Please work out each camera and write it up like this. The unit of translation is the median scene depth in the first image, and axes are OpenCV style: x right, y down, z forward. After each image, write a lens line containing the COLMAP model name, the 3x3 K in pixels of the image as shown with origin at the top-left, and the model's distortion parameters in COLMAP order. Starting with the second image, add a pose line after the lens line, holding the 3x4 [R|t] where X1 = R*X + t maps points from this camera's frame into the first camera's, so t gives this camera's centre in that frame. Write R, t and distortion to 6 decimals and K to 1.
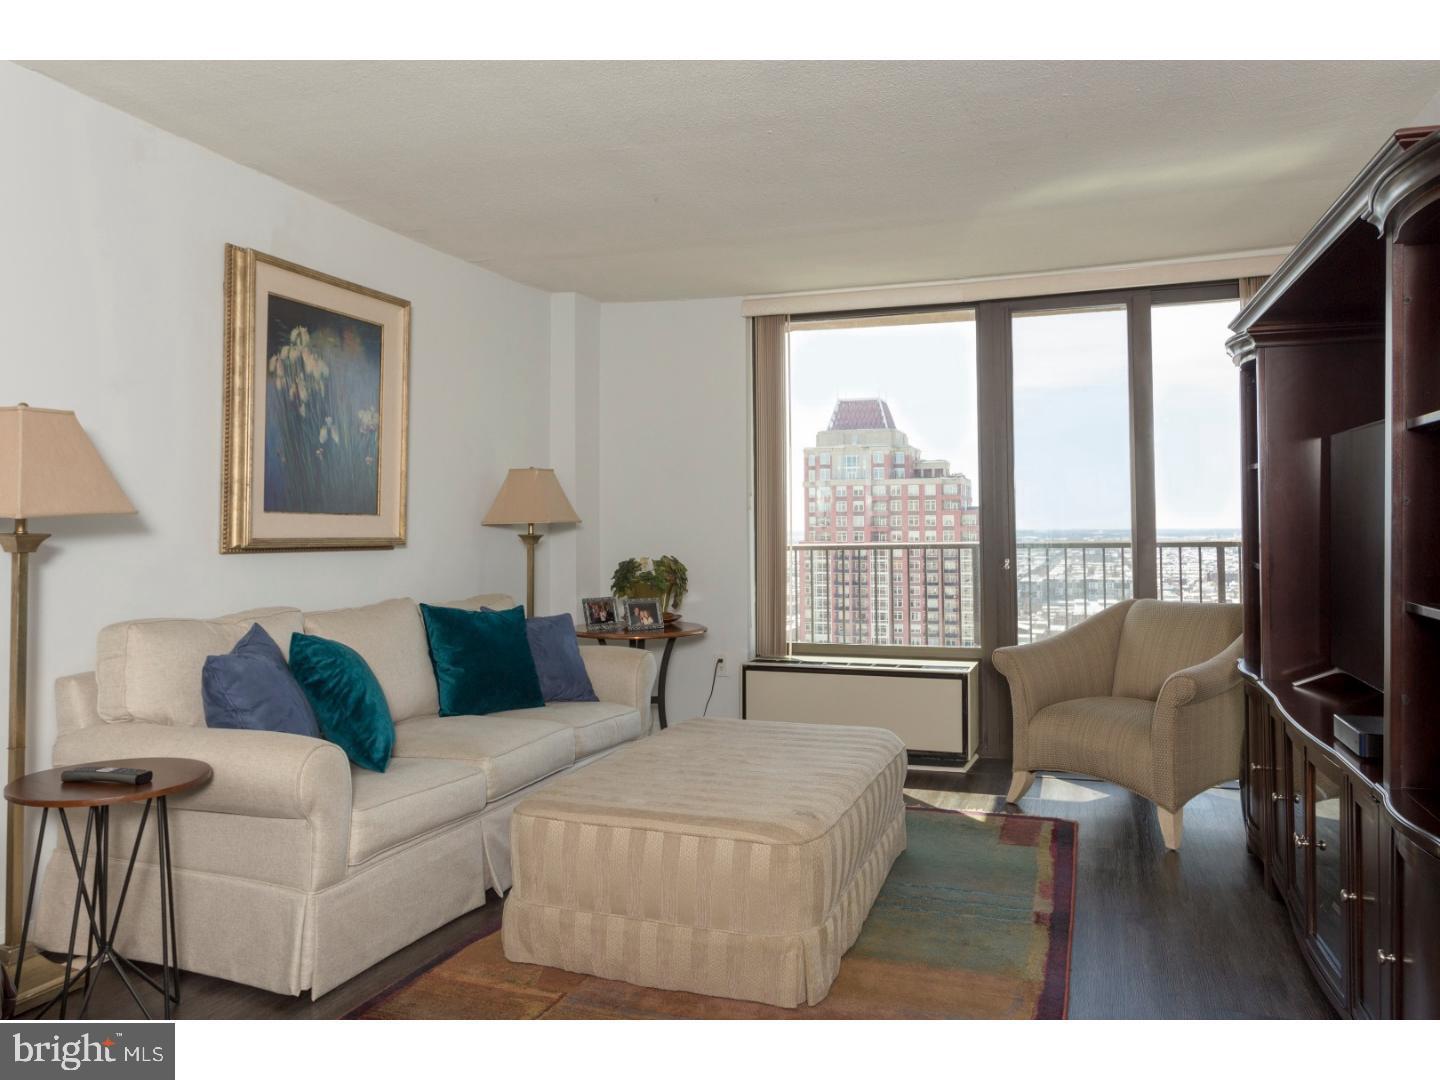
lens RADIAL K [[1054.4, 0, 720.0], [0, 1054.4, 540.0], [0, 0, 1]] dist [-0.004334, -0.000390]
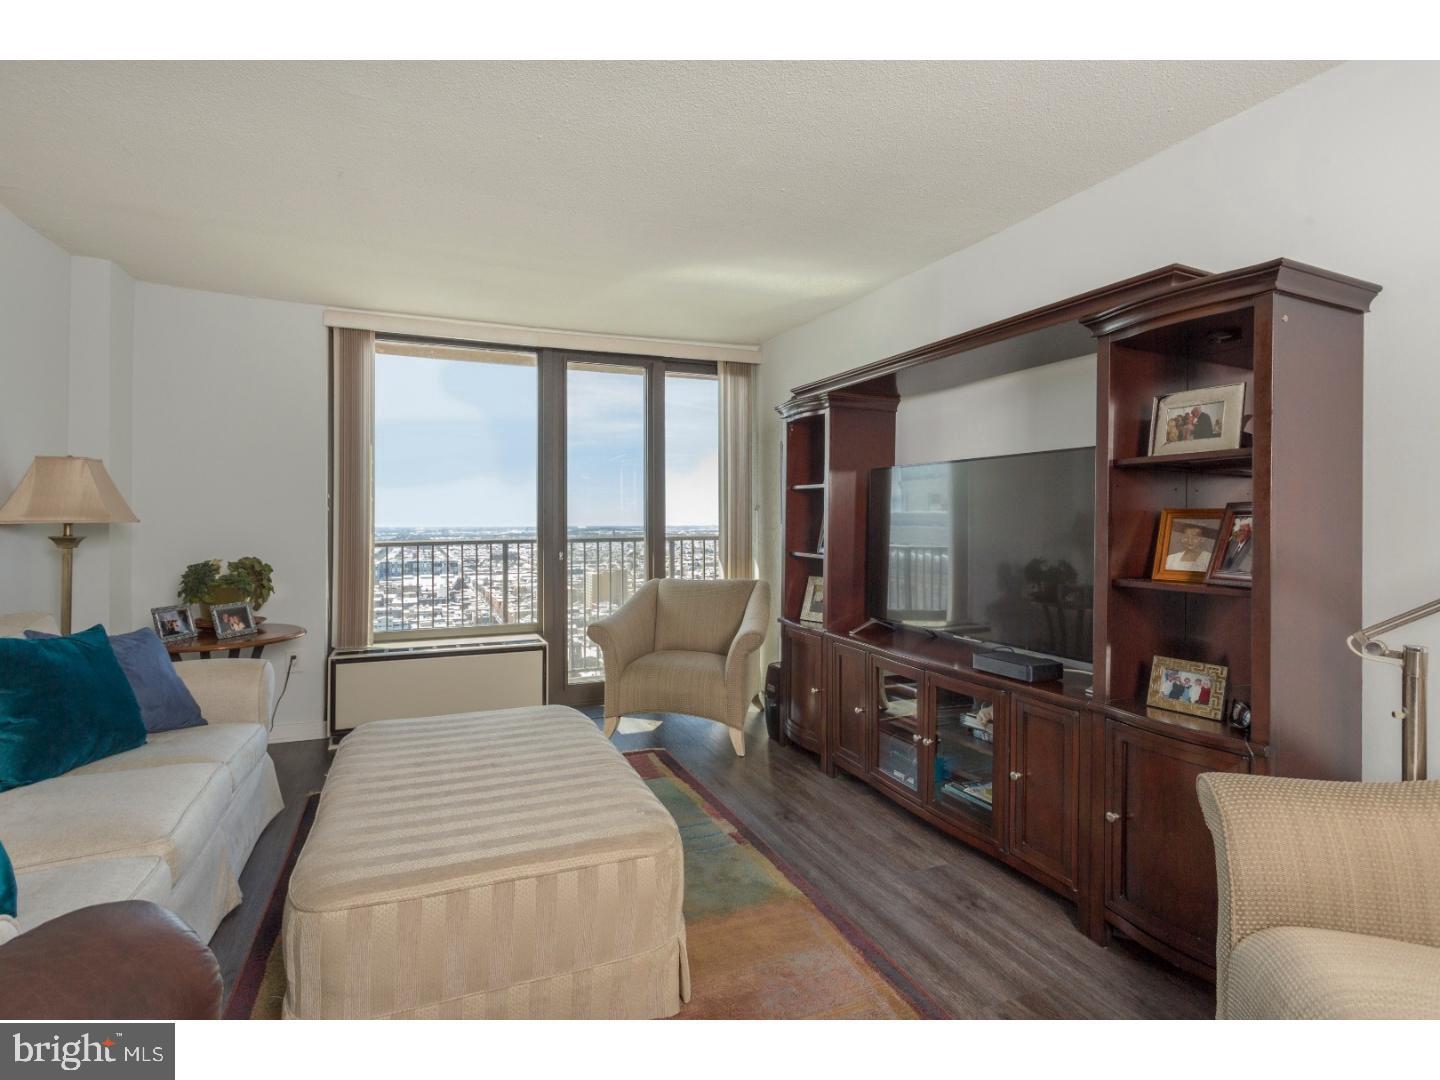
lens RADIAL K [[710.3, 0, 716.1], [0, 710.3, 532.9], [0, 0, 1]] dist [0.003912, 0.000530]
pose [[0.741166, -0.005539, 0.671299, -0.176909], [0.005465, 0.999983, 0.002218, -0.006476], [-0.671300, 0.002025, 0.741183, 0.236087]]
